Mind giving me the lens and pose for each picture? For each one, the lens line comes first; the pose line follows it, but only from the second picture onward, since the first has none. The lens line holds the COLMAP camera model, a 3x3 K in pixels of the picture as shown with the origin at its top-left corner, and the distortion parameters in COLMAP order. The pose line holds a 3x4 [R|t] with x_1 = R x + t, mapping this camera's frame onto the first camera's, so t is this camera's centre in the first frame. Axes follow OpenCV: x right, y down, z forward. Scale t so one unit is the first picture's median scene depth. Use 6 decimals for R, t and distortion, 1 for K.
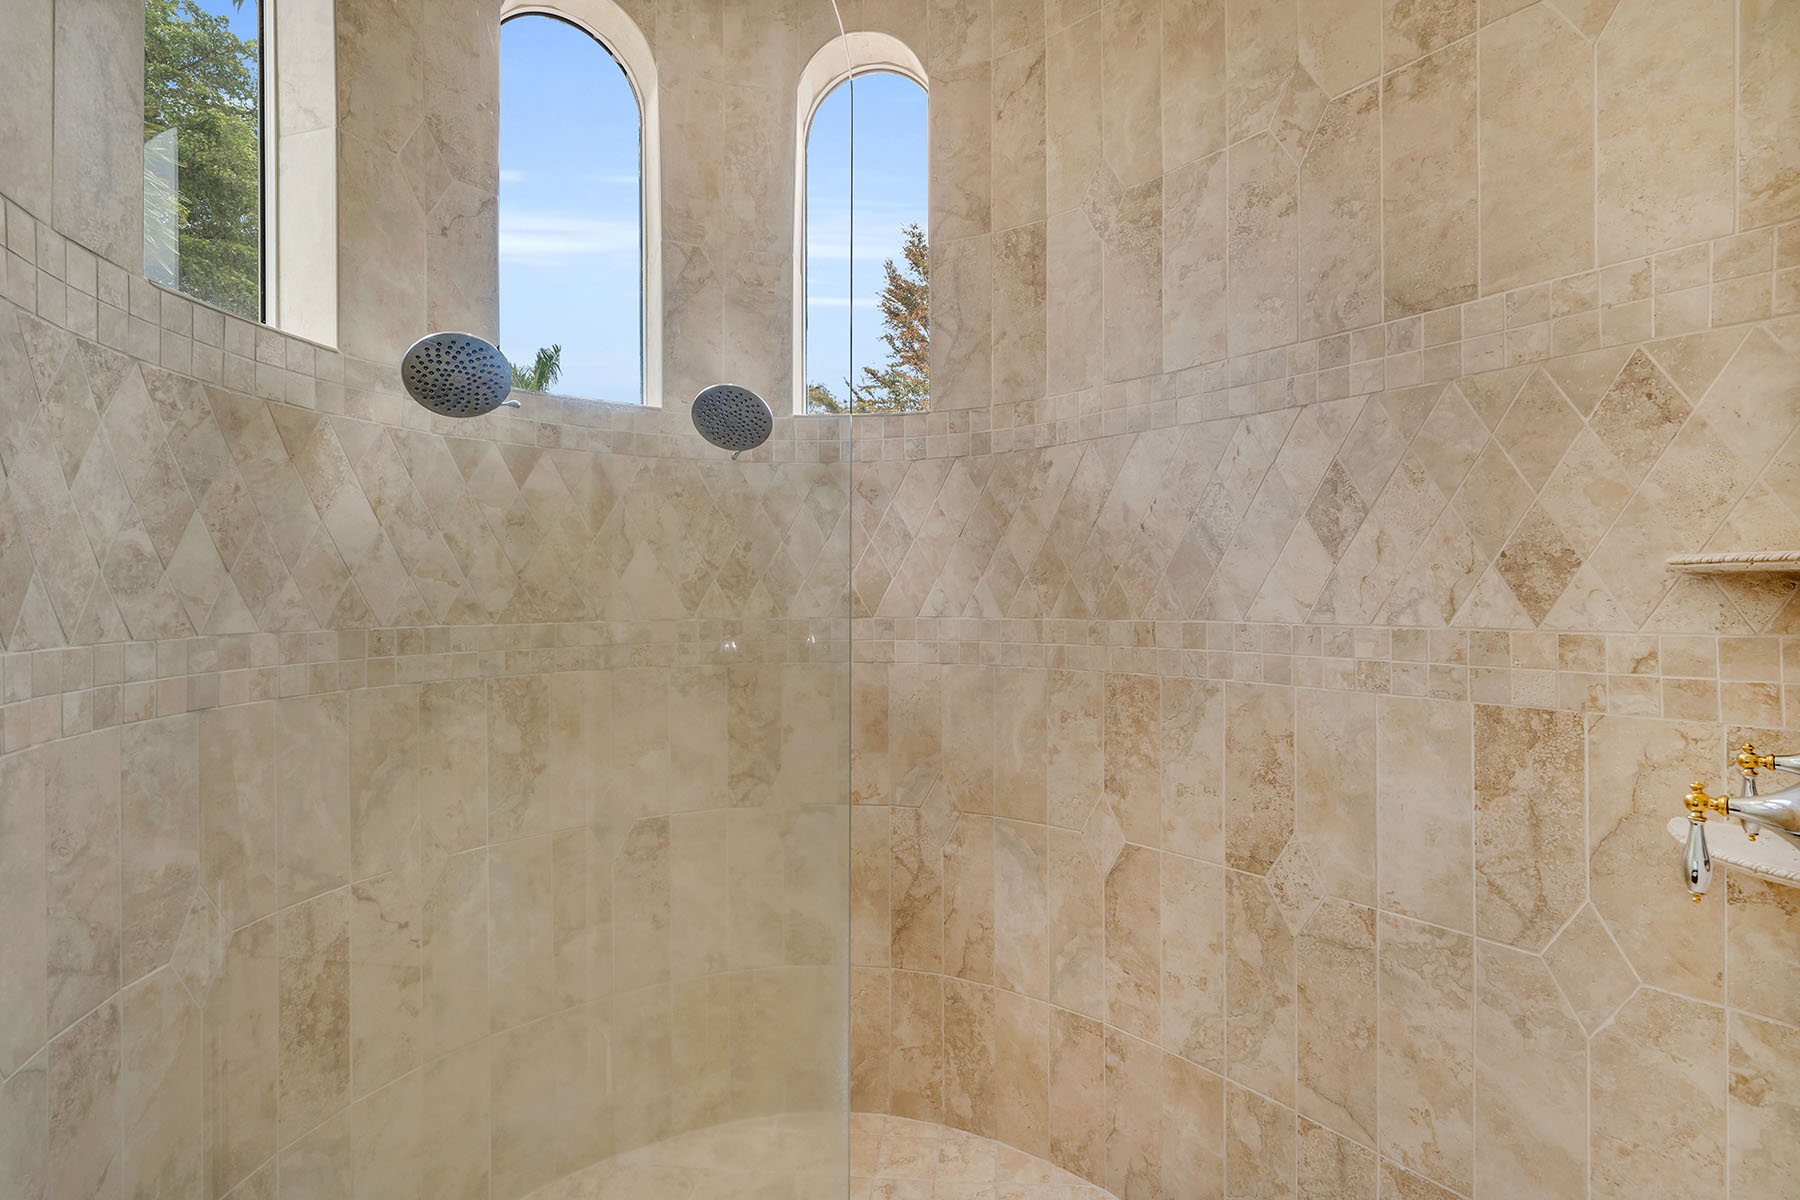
lens RADIAL K [[850.0, 0, 895.4], [0, 850.0, 596.6], [0, 0, 1]] dist [-0.005473, 0.000619]
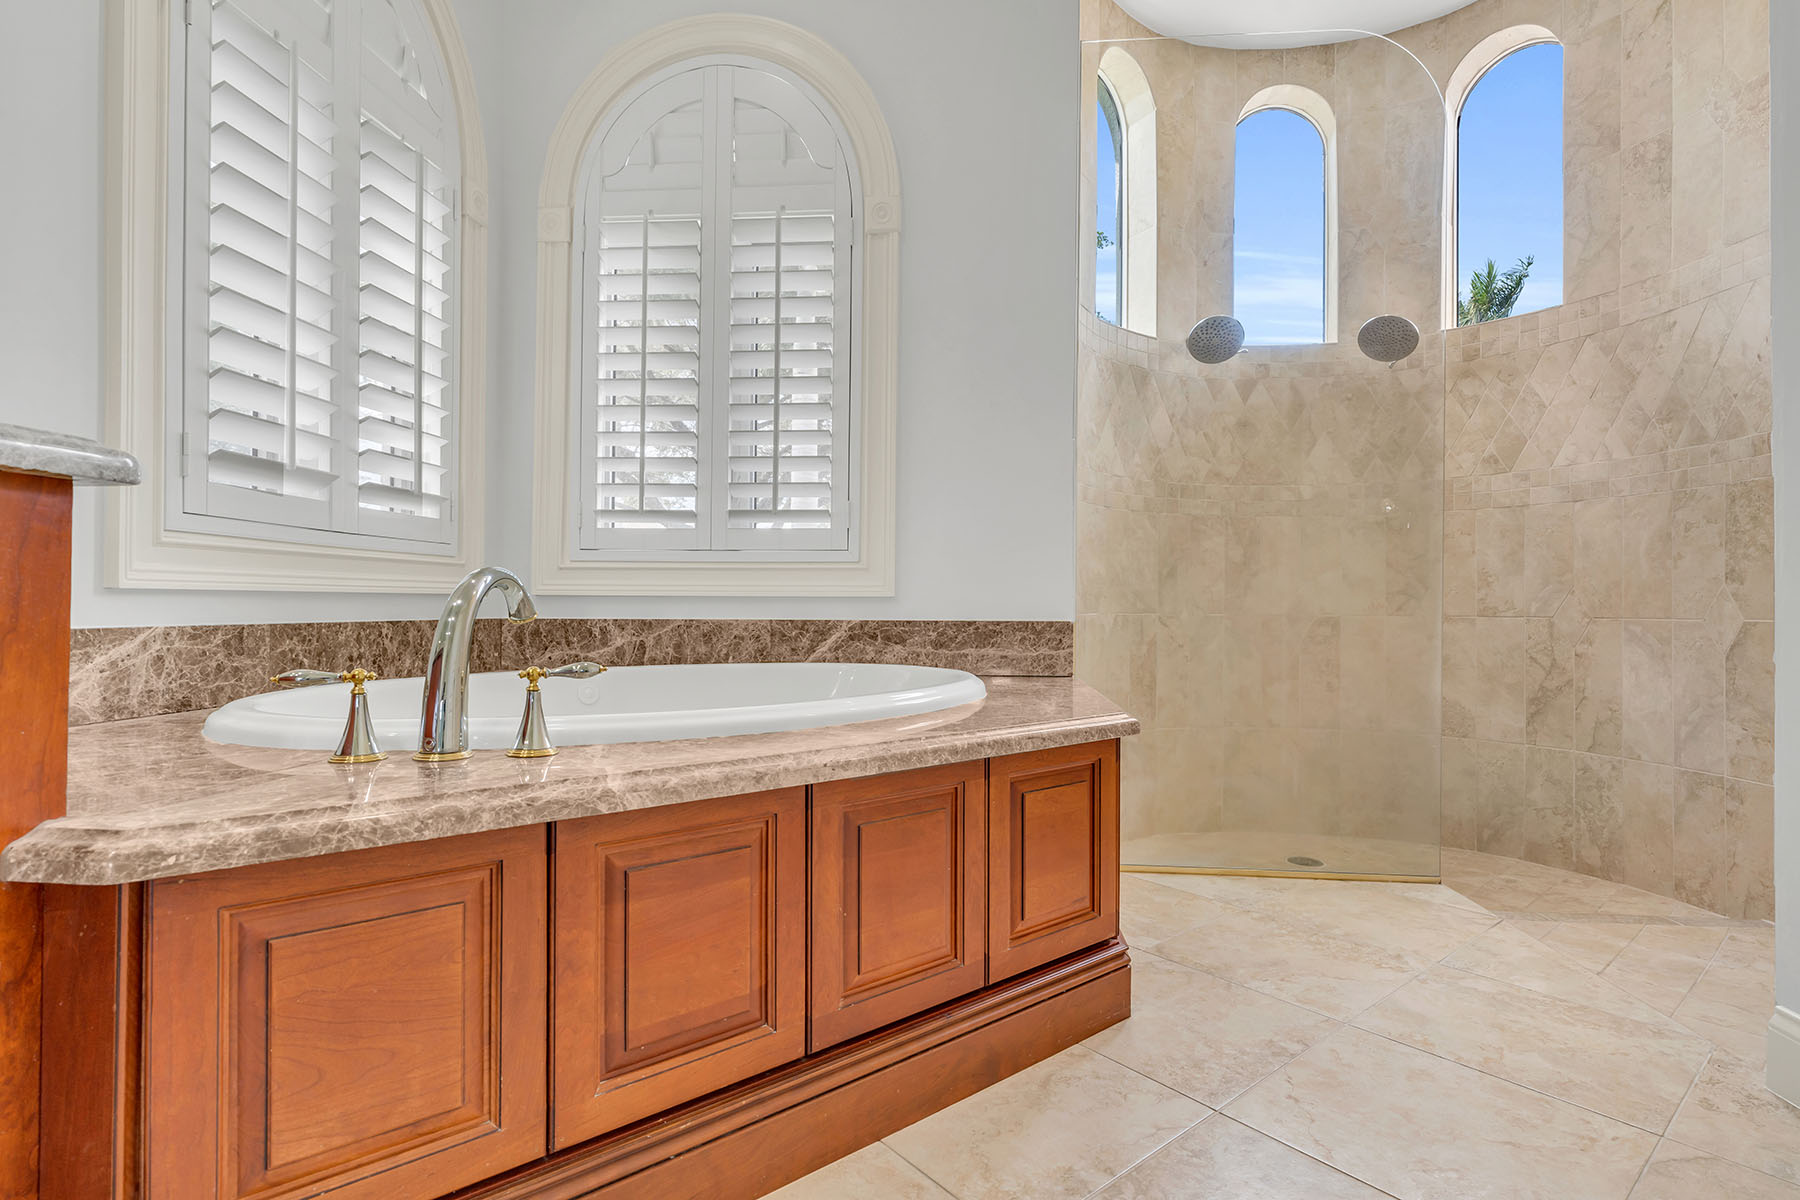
lens RADIAL K [[850.0, 0, 895.4], [0, 850.0, 596.6], [0, 0, 1]] dist [-0.005473, 0.000619]
pose [[0.721312, 0.008559, -0.692558, 0.212434], [-0.008906, 0.999956, 0.003082, 0.238469], [0.692554, 0.003945, 0.721356, -0.647597]]
